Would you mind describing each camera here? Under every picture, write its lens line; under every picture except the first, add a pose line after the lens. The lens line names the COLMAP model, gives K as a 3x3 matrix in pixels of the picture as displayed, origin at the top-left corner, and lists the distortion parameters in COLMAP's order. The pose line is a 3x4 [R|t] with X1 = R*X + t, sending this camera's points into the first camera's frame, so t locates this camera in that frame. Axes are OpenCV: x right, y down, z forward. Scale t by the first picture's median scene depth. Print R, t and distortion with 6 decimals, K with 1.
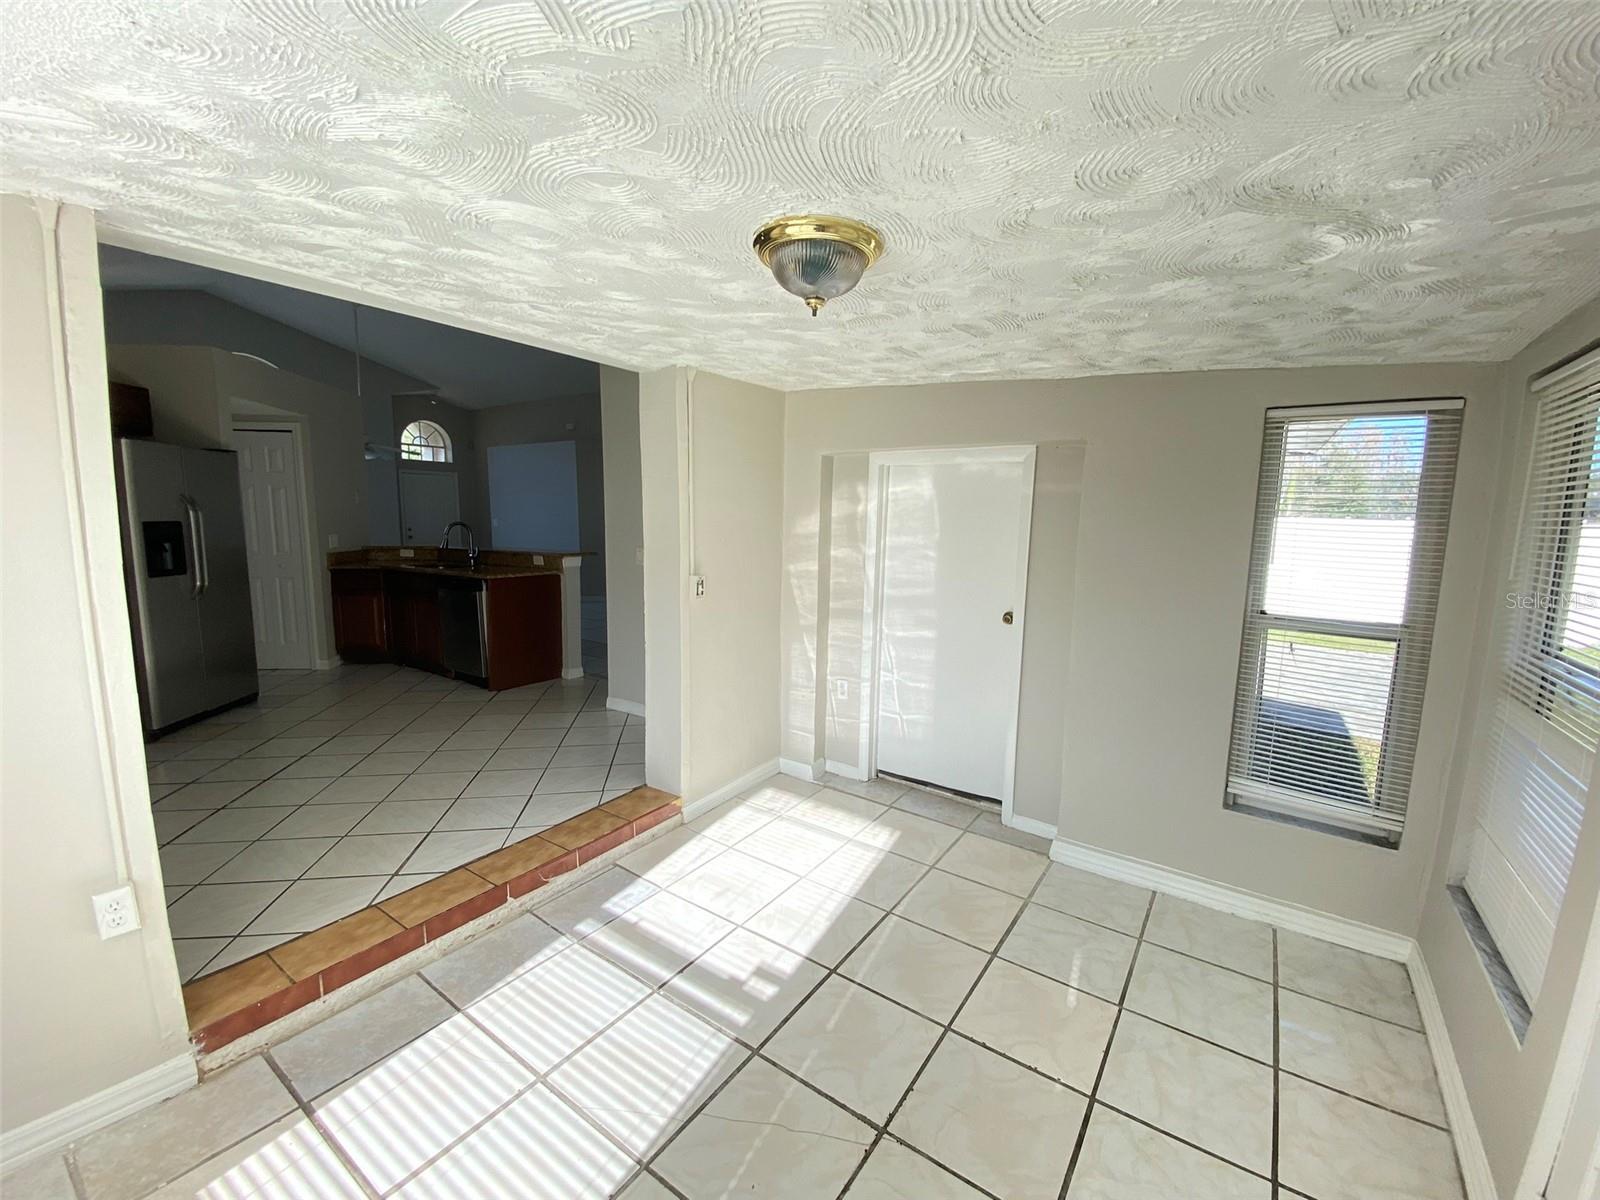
lens RADIAL K [[645.6, 0, 803.2], [0, 645.6, 597.4], [0, 0, 1]] dist [0.014521, -0.017768]
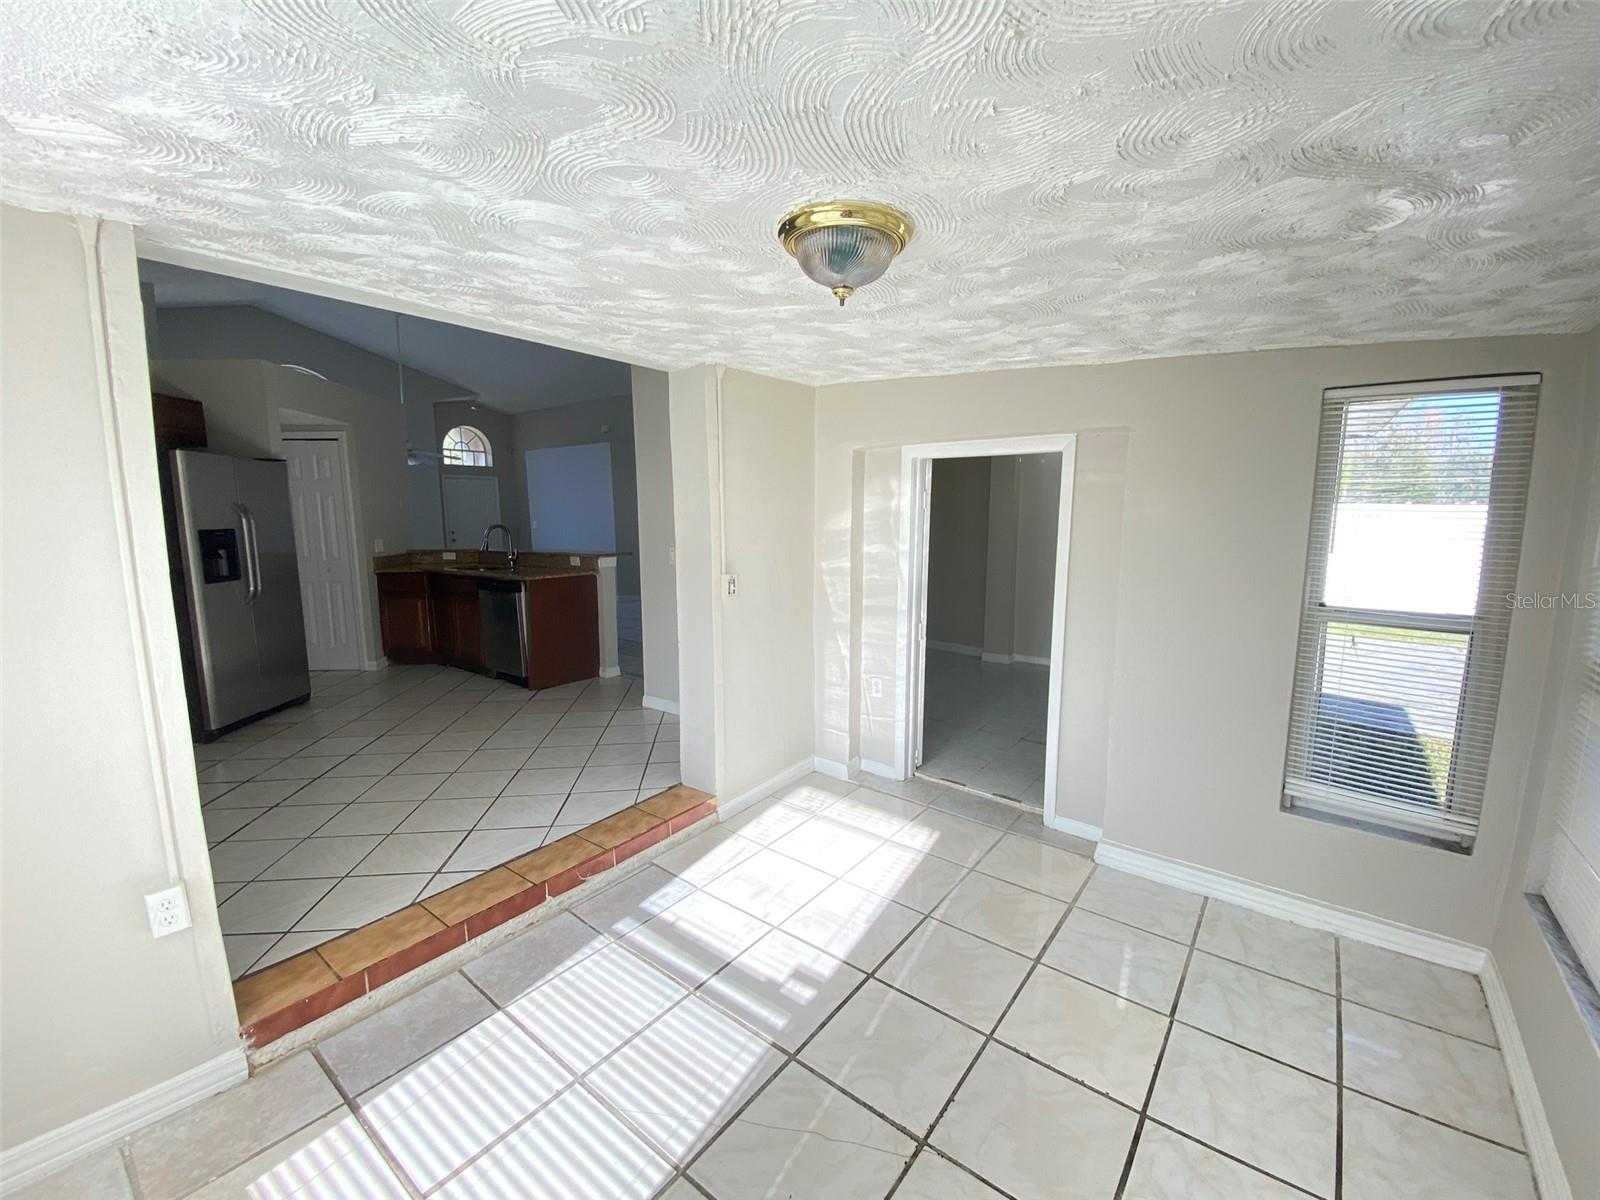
lens RADIAL K [[645.6, 0, 803.2], [0, 645.6, 597.4], [0, 0, 1]] dist [0.014521, -0.017768]
pose [[0.998496, -0.012607, -0.053362, 0.004178], [0.012918, 0.999902, 0.005476, -0.003511], [0.053288, -0.006157, 0.998560, 0.020768]]
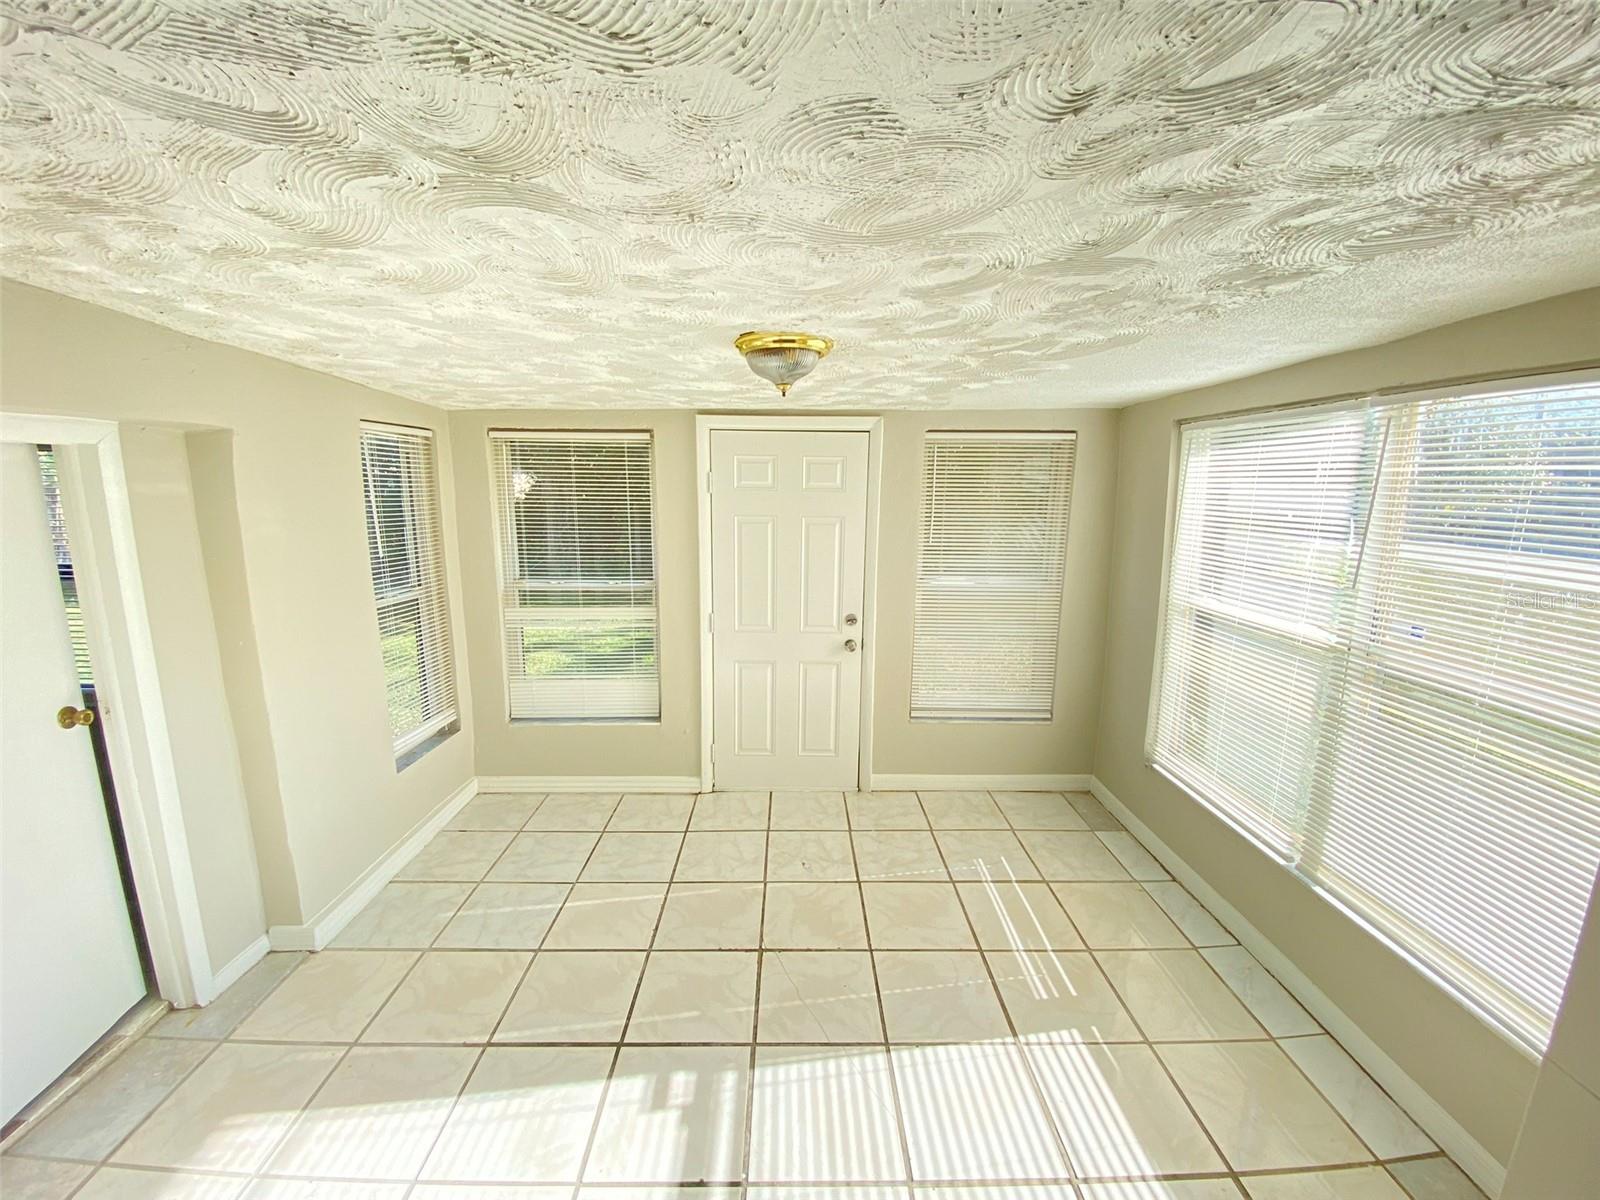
lens RADIAL K [[645.6, 0, 803.2], [0, 645.6, 597.4], [0, 0, 1]] dist [0.014521, -0.017768]
pose [[-0.588848, -0.173746, 0.789348, -0.875106], [0.078556, 0.959694, 0.269844, -0.312763], [-0.804417, 0.220905, -0.551465, 1.413413]]
